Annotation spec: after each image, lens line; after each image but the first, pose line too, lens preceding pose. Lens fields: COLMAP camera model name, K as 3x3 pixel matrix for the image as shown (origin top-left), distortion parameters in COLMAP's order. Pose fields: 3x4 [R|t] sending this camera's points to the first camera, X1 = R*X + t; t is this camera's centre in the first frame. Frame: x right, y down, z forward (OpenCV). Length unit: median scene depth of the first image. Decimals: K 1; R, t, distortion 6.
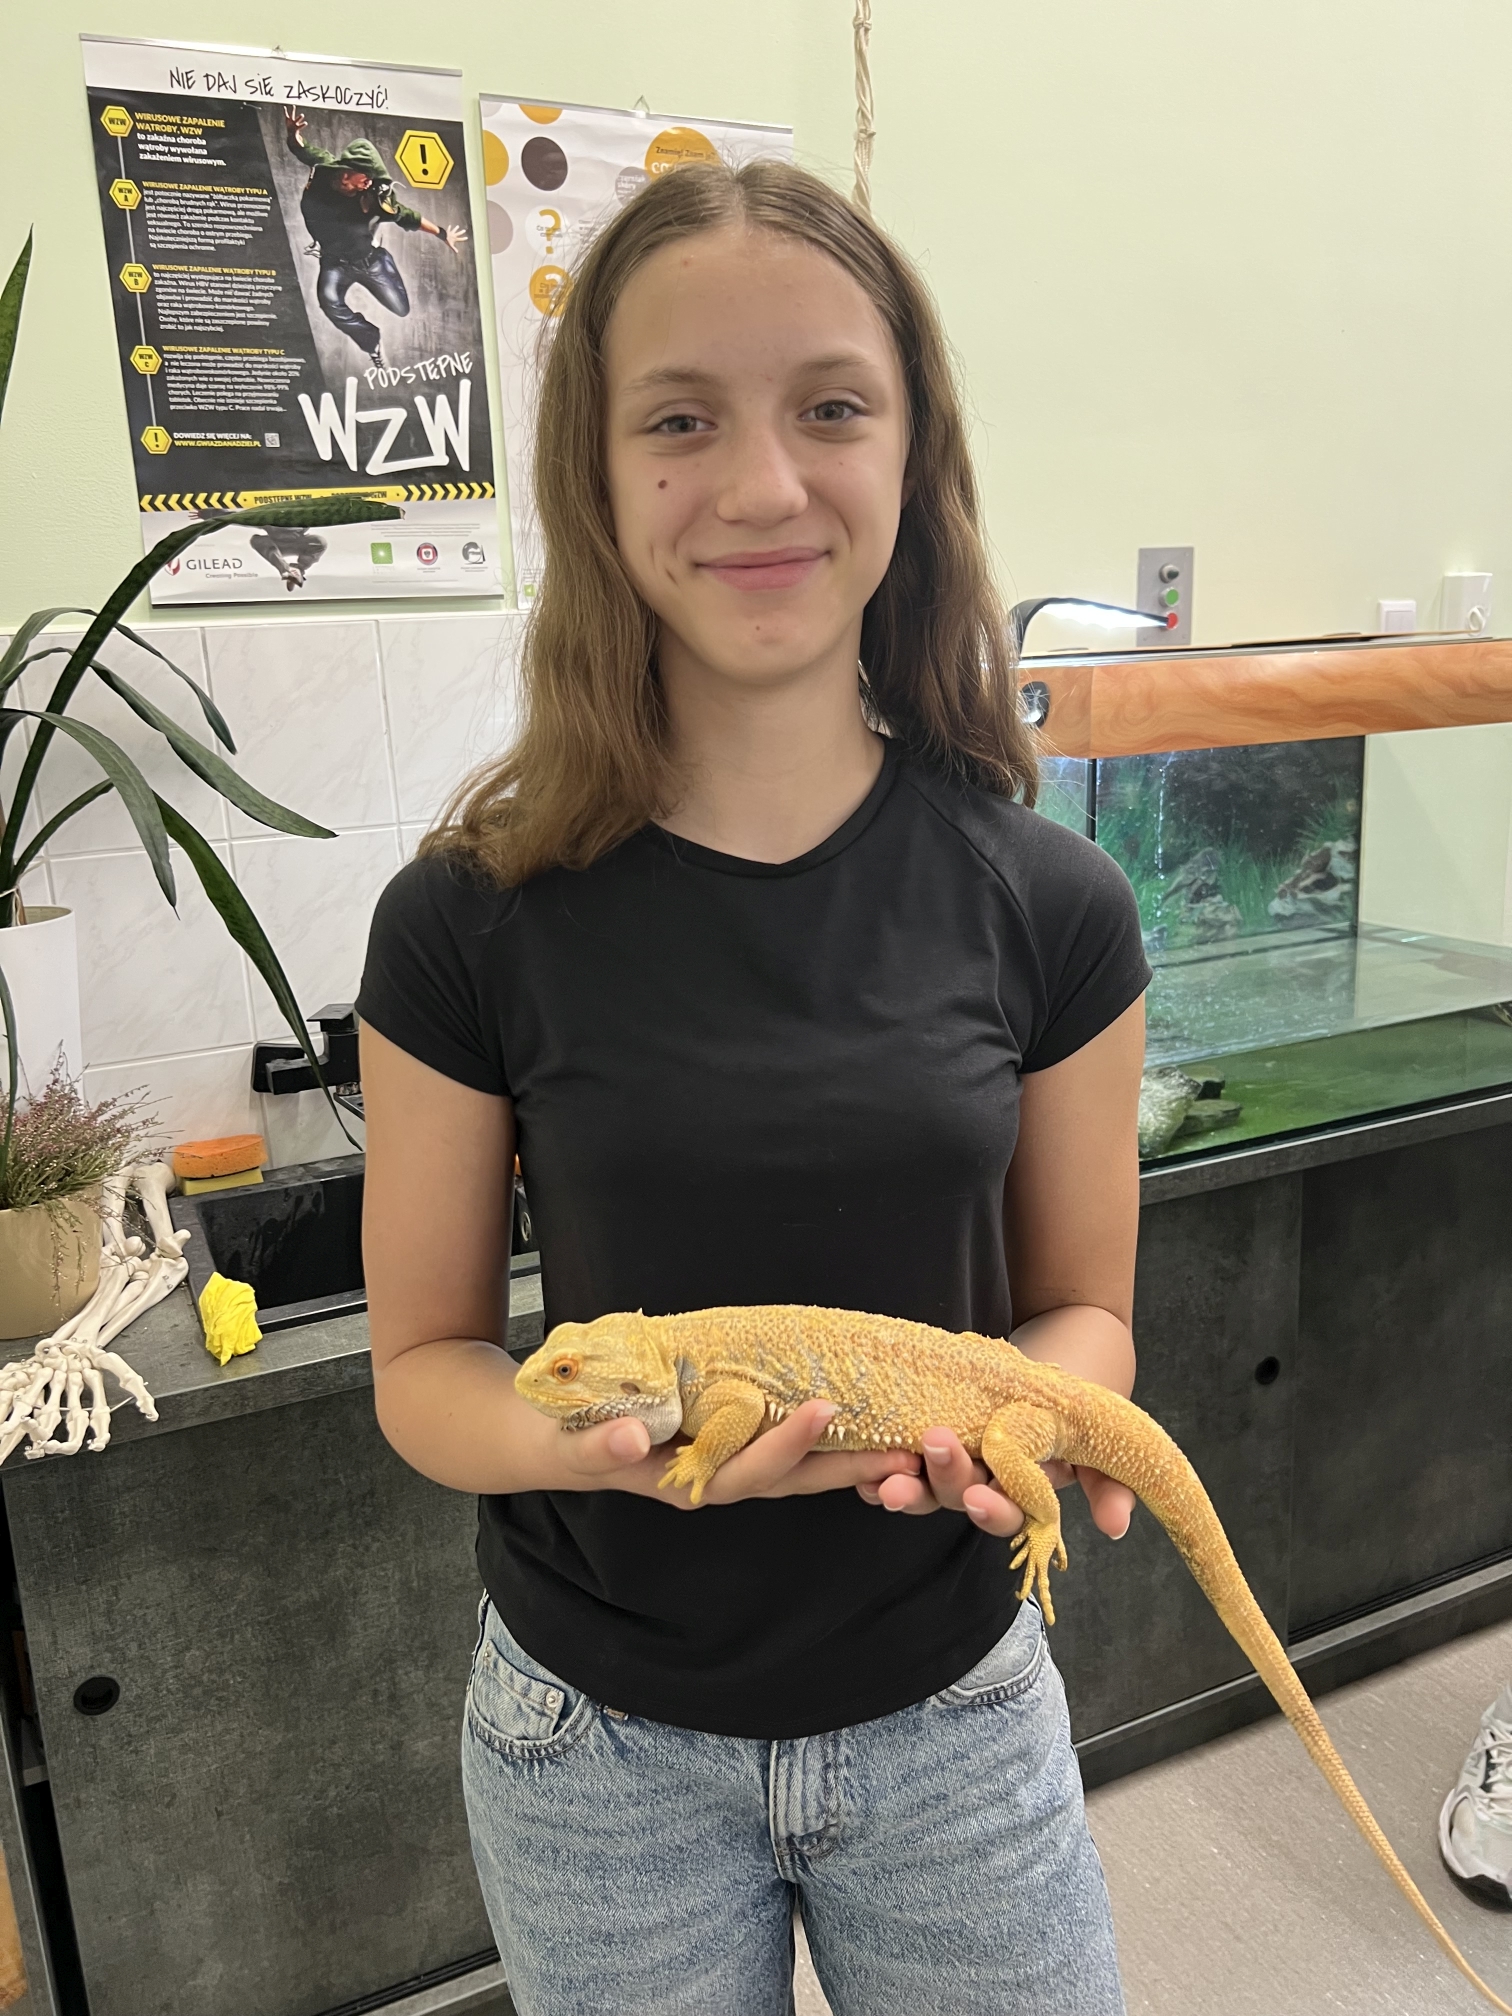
lens RADIAL K [[1541.5, 0, 739.1], [0, 1541.5, 997.0], [0, 0, 1]] dist [0.029576, -0.030731]
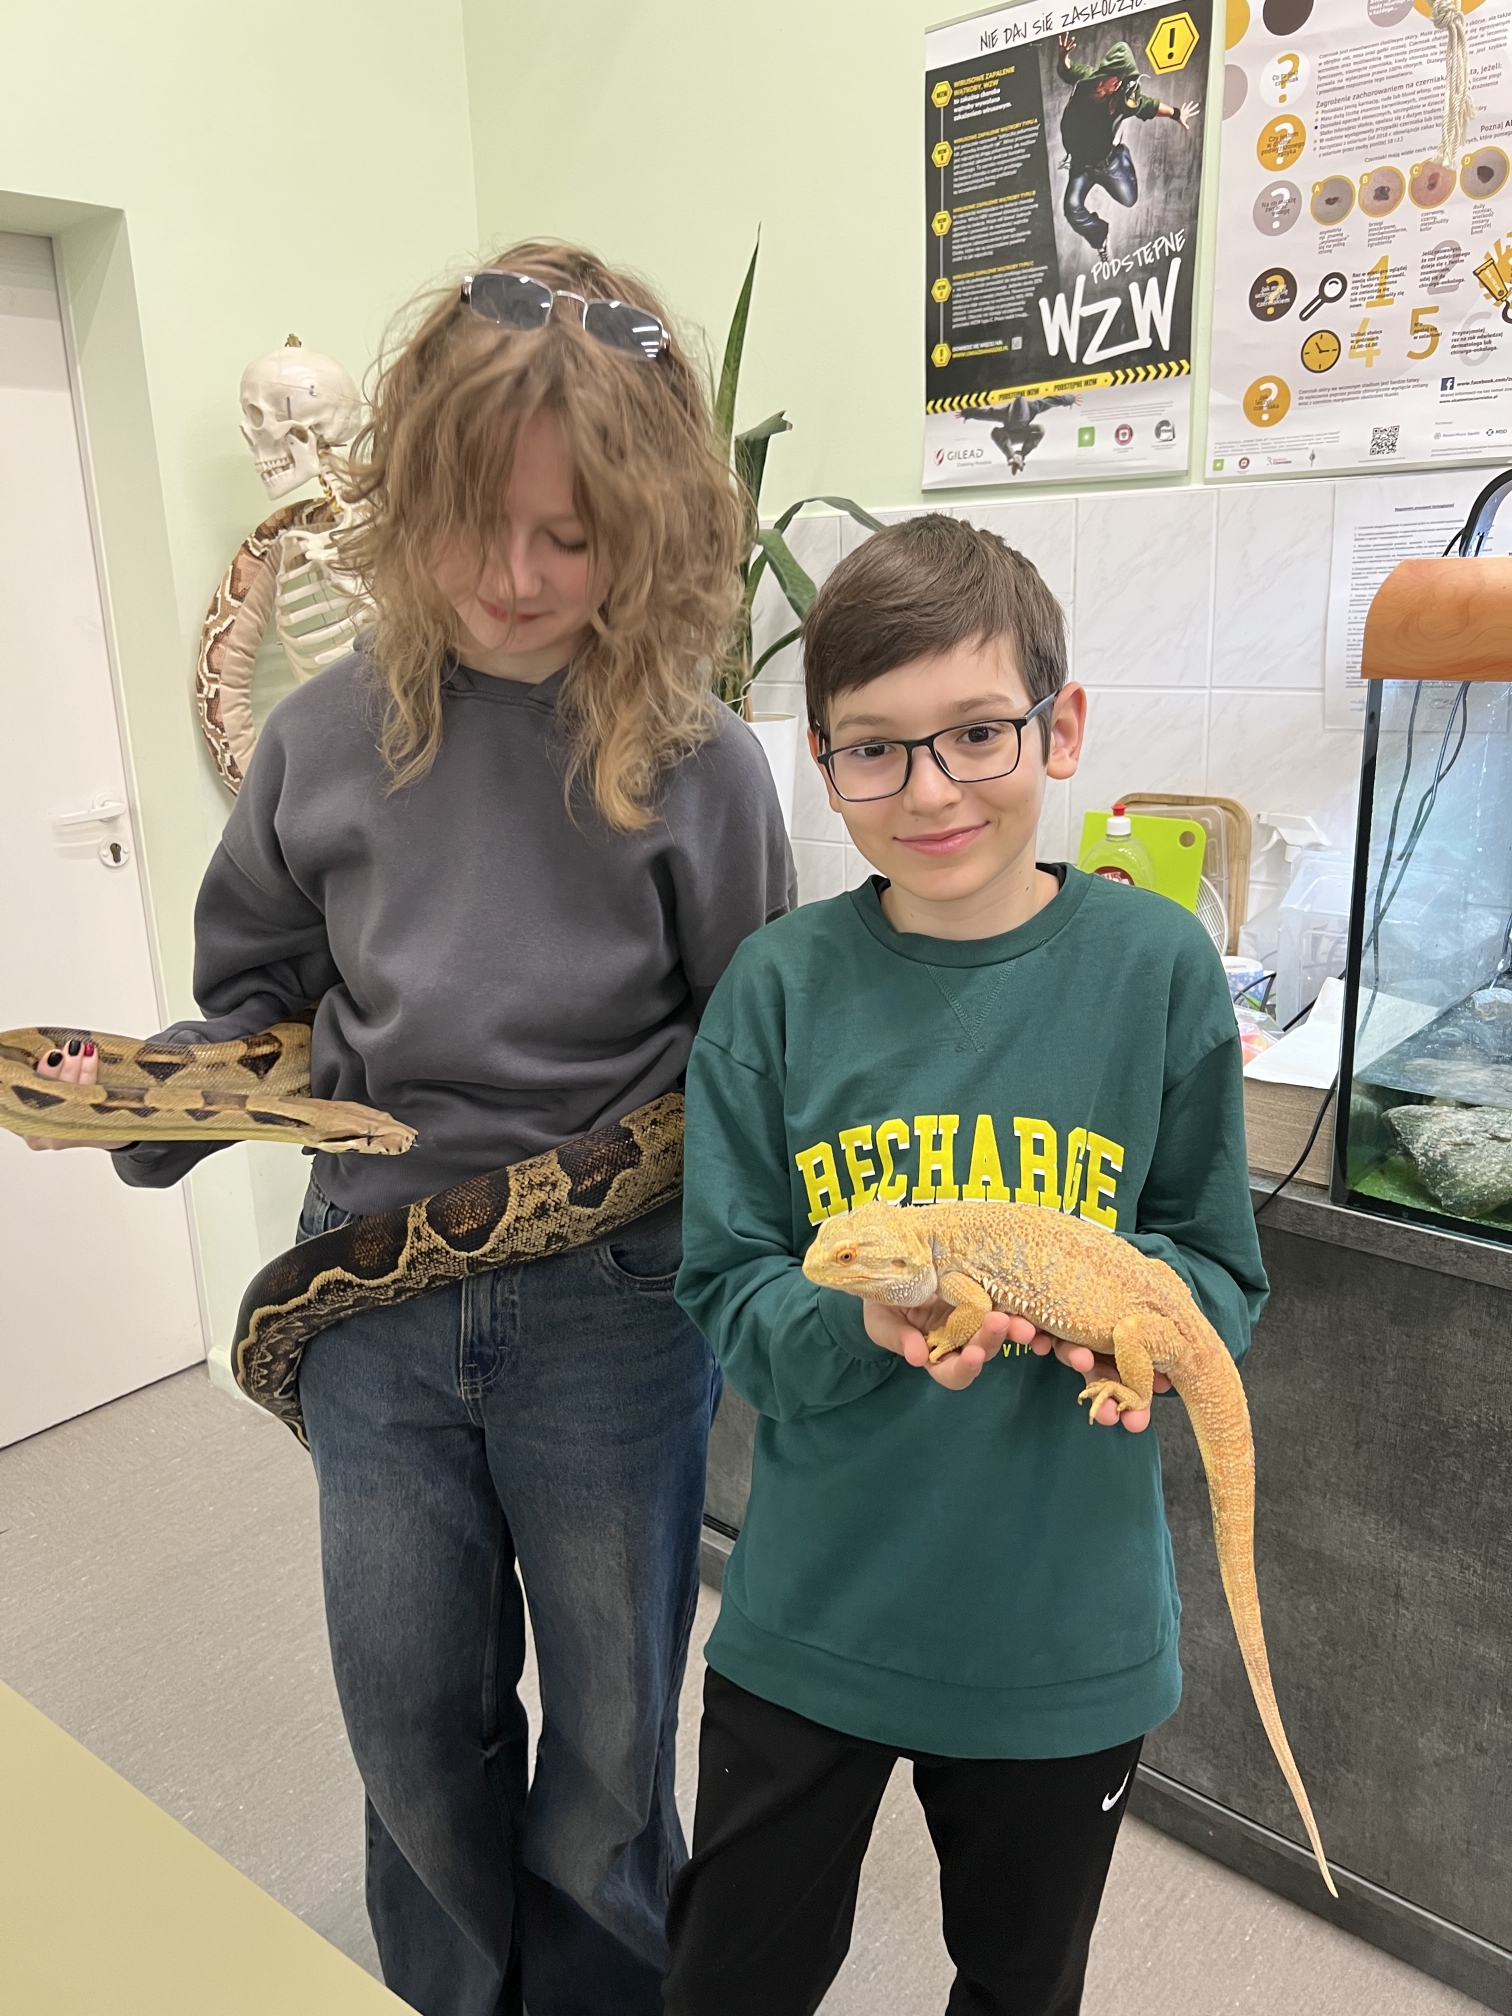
lens RADIAL K [[1541.5, 0, 759.0], [0, 1541.5, 1003.5], [0, 0, 1]] dist [0.029576, -0.030731]
pose [[0.406241, 0.275763, -0.871162, 0.788068], [-0.190907, 0.957950, 0.214211, -0.097369], [0.893601, 0.079289, 0.441804, 0.355798]]
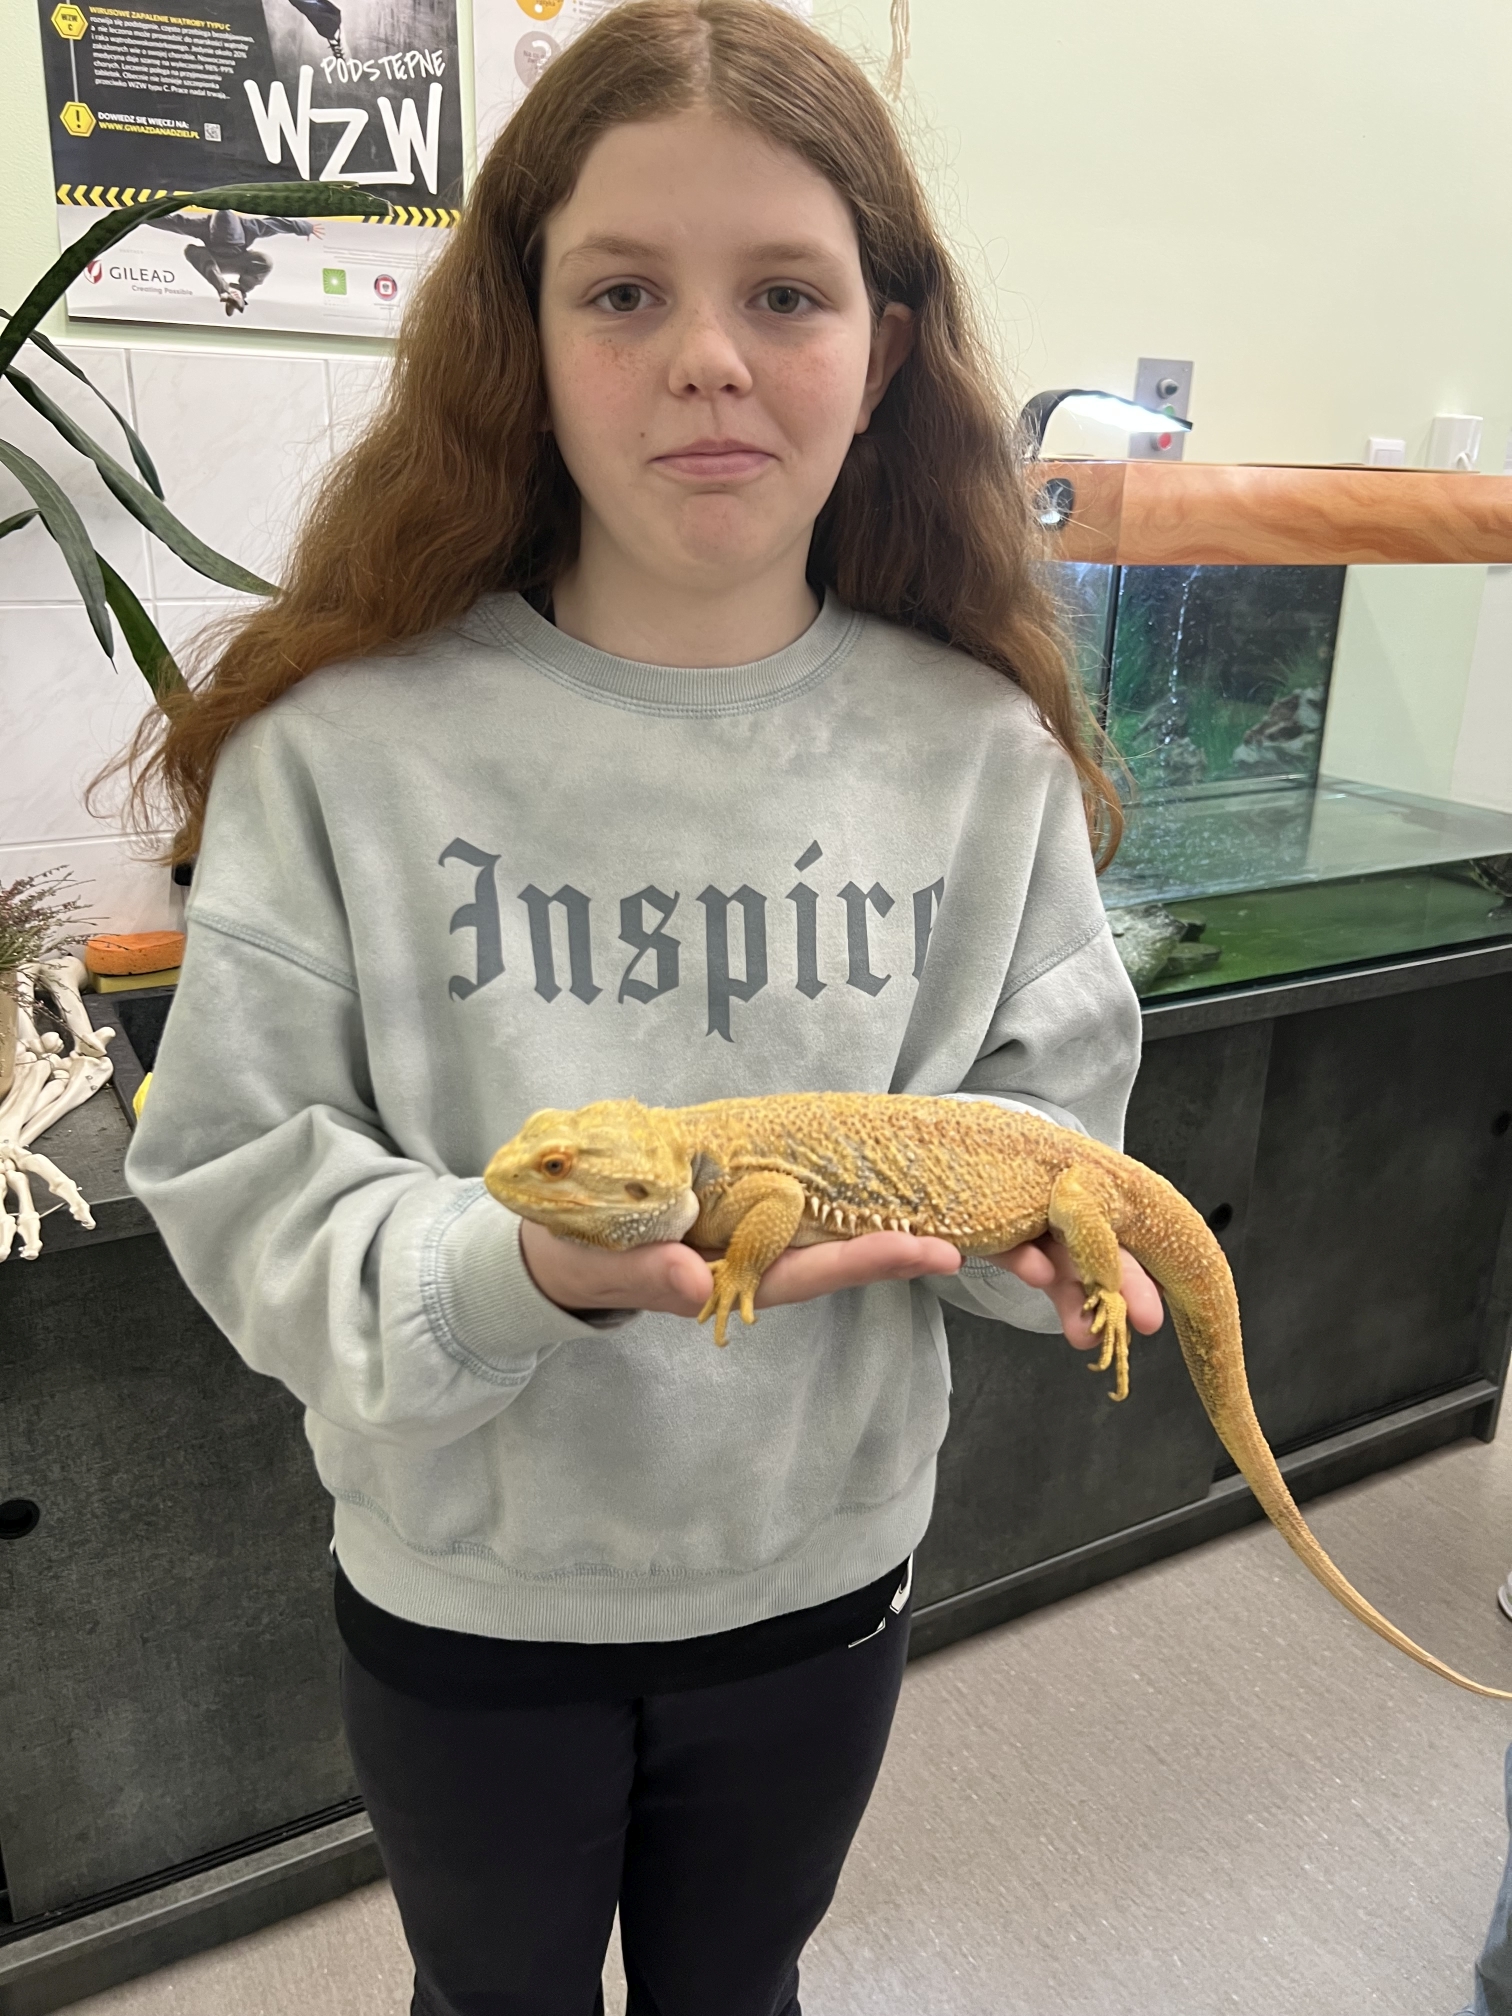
lens RADIAL K [[1541.5, 0, 742.2], [0, 1541.5, 997.7], [0, 0, 1]] dist [0.029576, -0.030731]
pose [[0.995310, 0.042749, 0.086774, -0.061628], [-0.051125, 0.993997, 0.096724, 0.023943], [-0.082118, -0.100707, 0.991521, 0.063961]]
